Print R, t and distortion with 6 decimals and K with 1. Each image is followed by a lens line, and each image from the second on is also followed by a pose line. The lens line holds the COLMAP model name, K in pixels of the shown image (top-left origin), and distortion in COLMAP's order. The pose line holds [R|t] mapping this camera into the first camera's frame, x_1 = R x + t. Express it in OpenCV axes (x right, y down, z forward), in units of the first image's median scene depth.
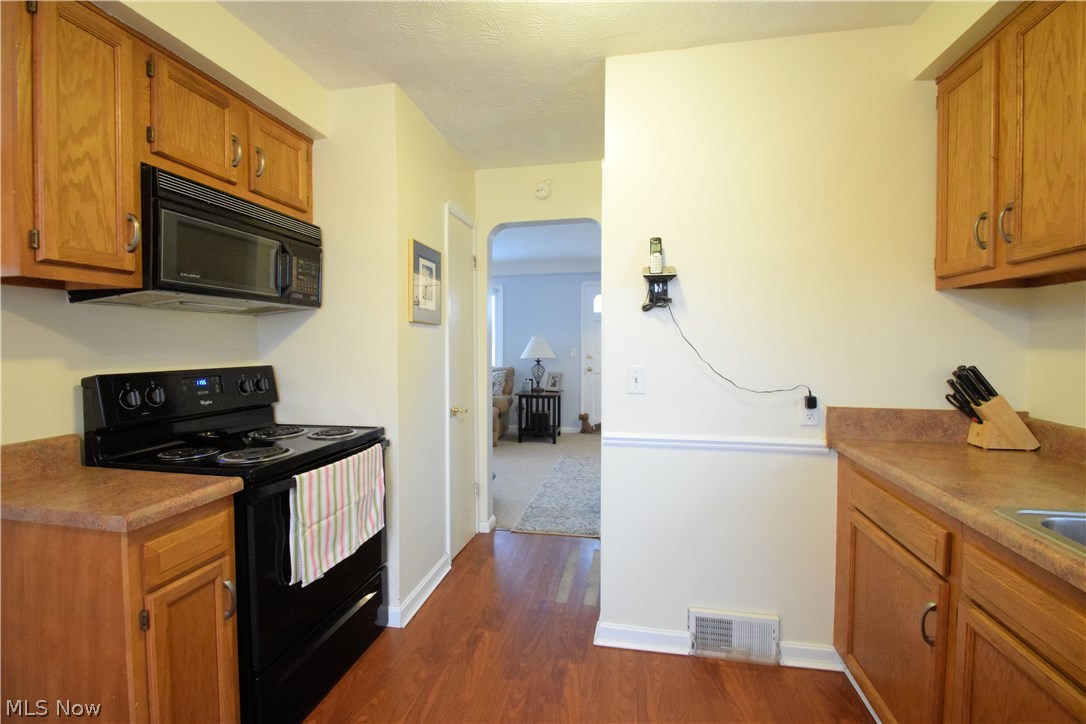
lens RADIAL K [[476.0, 0, 543.0], [0, 476.0, 362.0], [0, 0, 1]] dist [0.015894, -0.014992]
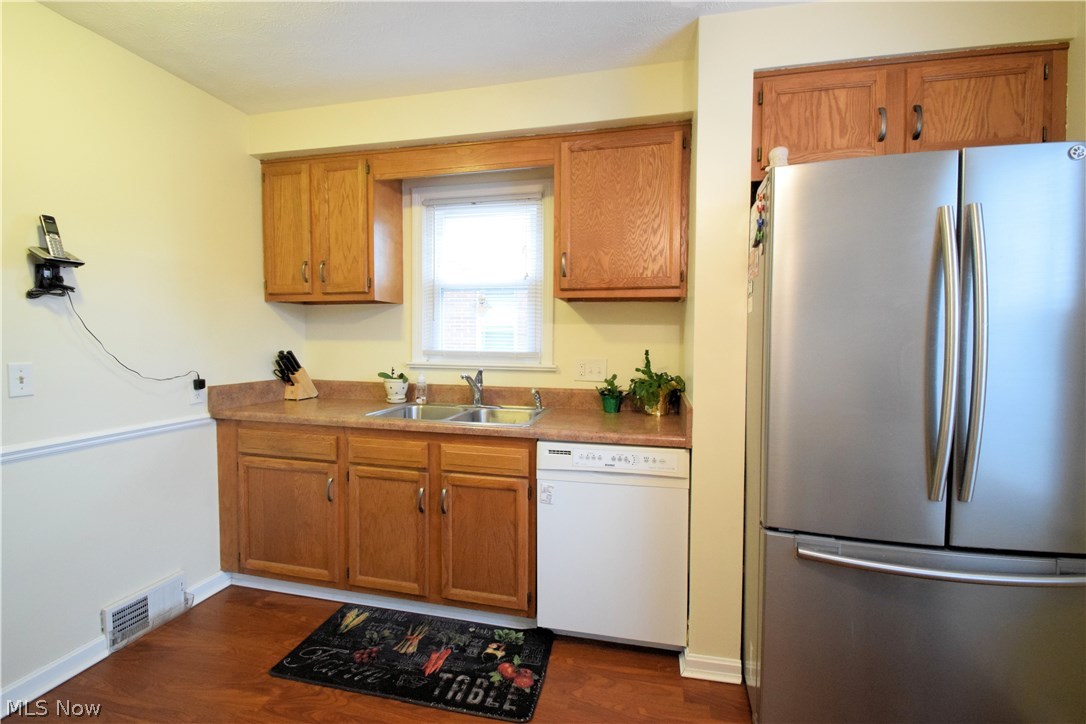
lens RADIAL K [[476.0, 0, 543.0], [0, 476.0, 362.0], [0, 0, 1]] dist [0.015894, -0.014992]
pose [[0.052197, -0.050796, 0.997344, -0.658868], [0.034201, 0.998211, 0.049051, -0.003040], [-0.998051, 0.031550, 0.053841, 0.049340]]
